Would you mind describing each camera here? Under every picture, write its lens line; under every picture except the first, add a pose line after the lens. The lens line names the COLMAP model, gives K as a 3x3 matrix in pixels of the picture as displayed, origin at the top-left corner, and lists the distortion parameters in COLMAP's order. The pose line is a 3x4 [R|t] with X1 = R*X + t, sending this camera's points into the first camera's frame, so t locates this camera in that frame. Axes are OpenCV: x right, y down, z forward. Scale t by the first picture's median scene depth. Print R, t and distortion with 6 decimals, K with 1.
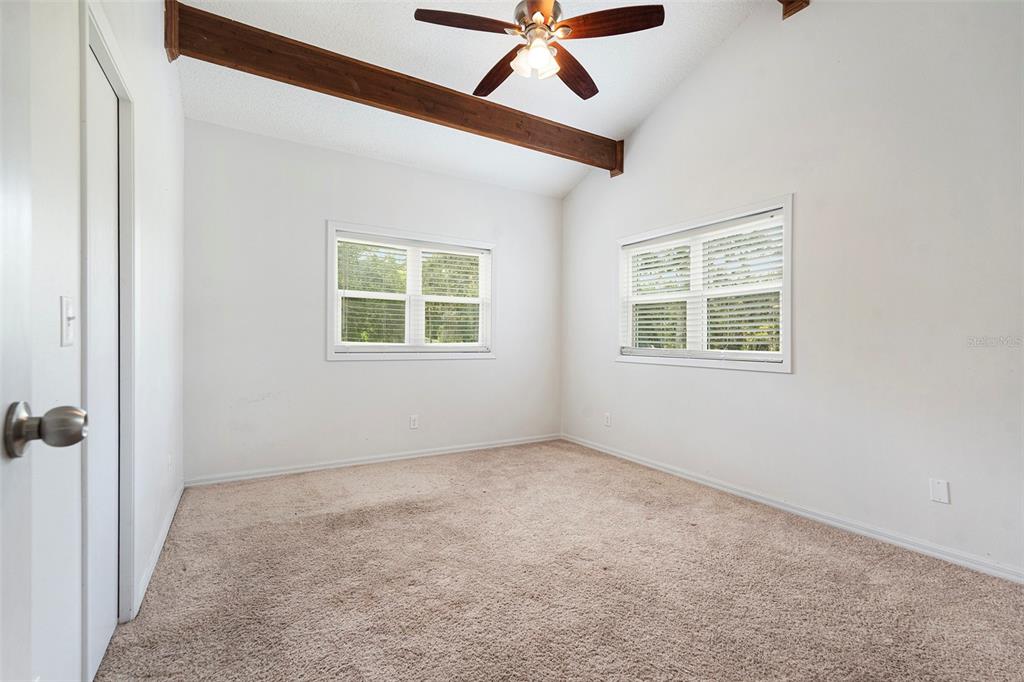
lens RADIAL K [[447.9, 0, 512.0], [0, 447.9, 341.0], [0, 0, 1]] dist [0.027634, 0.000017]
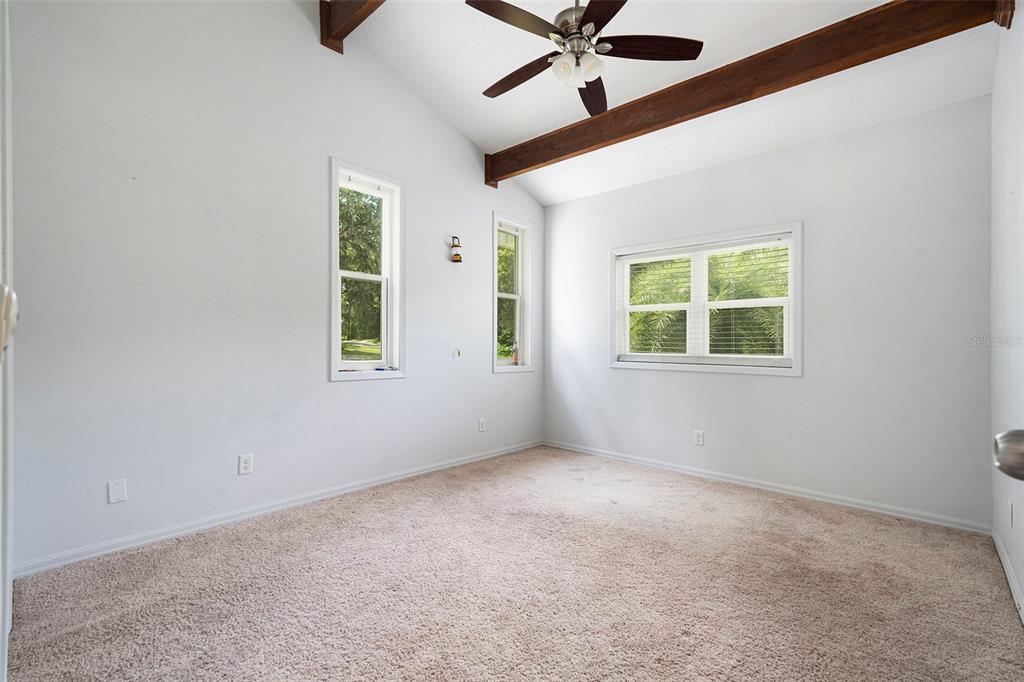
lens RADIAL K [[446.3, 0, 511.3], [0, 446.3, 334.2], [0, 0, 1]] dist [0.001686, -0.007630]
pose [[0.961198, 0.009410, 0.275698, -0.340303], [-0.002880, 0.999706, -0.024081, -0.005326], [-0.275844, 0.022353, 0.960943, 0.095657]]
